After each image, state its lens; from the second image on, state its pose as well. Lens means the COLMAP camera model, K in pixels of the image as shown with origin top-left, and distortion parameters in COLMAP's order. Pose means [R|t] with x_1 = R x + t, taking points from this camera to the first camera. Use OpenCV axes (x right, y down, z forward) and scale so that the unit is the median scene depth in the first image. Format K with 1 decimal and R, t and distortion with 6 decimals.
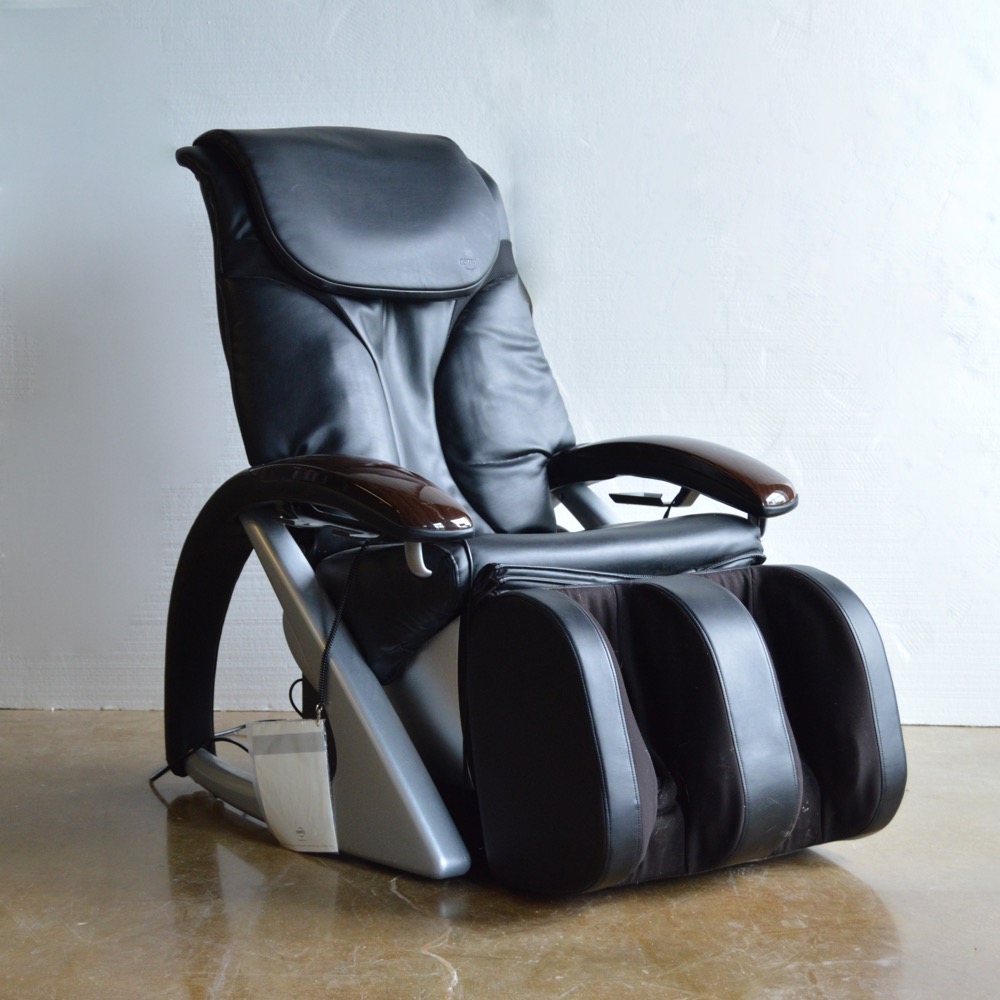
lens RADIAL K [[2155.3, 0, 500.0], [0, 2155.3, 500.0], [0, 0, 1]] dist [-0.051704, -0.127288]
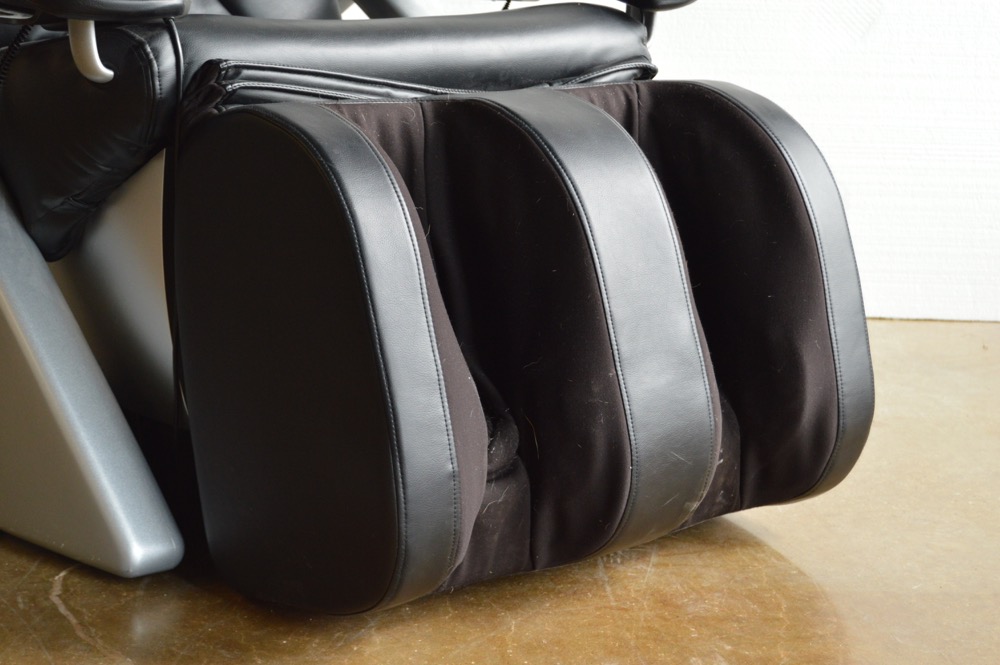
lens RADIAL K [[1984.3, 0, 500.0], [0, 1984.3, 332.5], [0, 0, 1]] dist [-0.025874, -0.127103]
pose [[0.996608, 0.004466, 0.082168, 0.030047], [-0.014623, 0.992244, 0.123439, 0.035390], [-0.080980, -0.124222, 0.988944, 0.441153]]
